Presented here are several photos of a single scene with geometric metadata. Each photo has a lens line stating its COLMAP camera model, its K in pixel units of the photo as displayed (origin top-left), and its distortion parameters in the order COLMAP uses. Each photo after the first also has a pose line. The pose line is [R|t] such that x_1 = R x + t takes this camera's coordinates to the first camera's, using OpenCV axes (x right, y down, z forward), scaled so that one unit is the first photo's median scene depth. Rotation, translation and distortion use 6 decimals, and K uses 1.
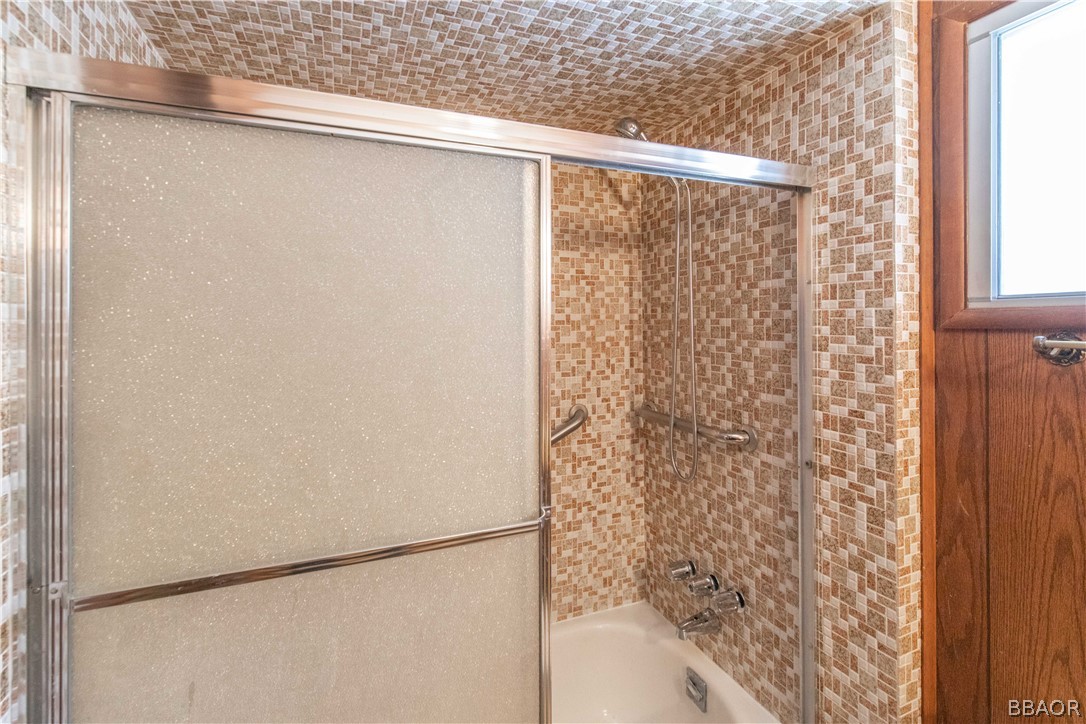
lens RADIAL K [[475.1, 0, 539.7], [0, 475.1, 343.3], [0, 0, 1]] dist [-0.000390, -0.000181]
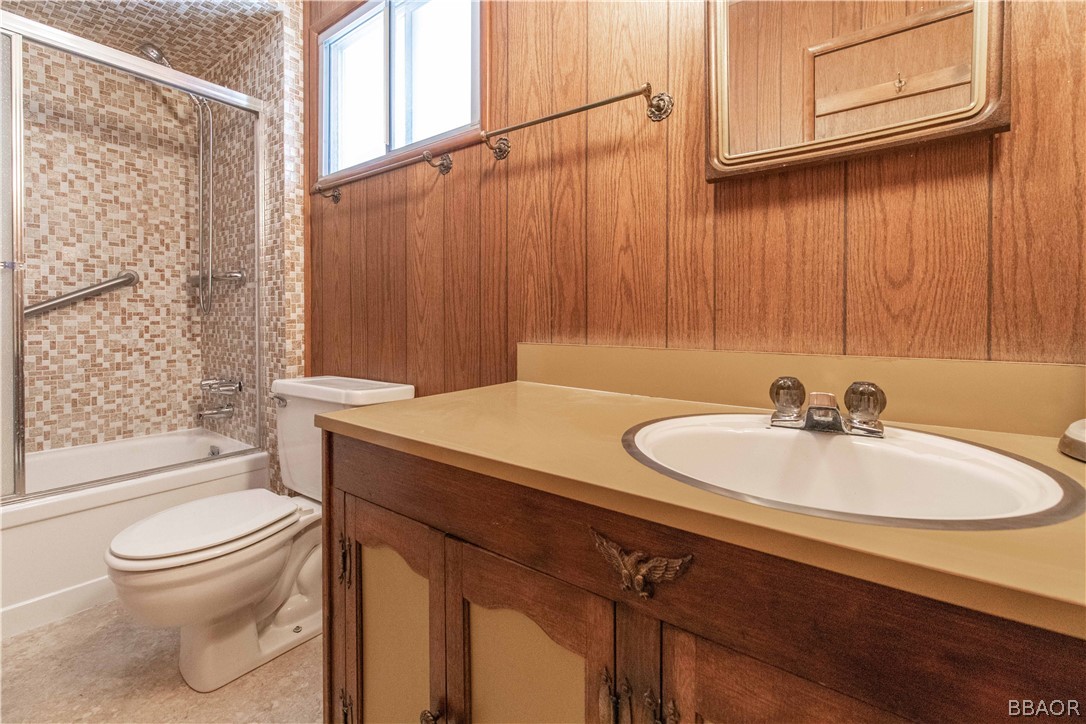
lens RADIAL K [[475.1, 0, 539.7], [0, 475.1, 343.3], [0, 0, 1]] dist [-0.000390, -0.000181]
pose [[0.860141, -0.006319, 0.510018, 0.367140], [0.002553, 0.999964, 0.008082, 0.308934], [-0.510051, -0.005649, 0.860126, -0.614129]]
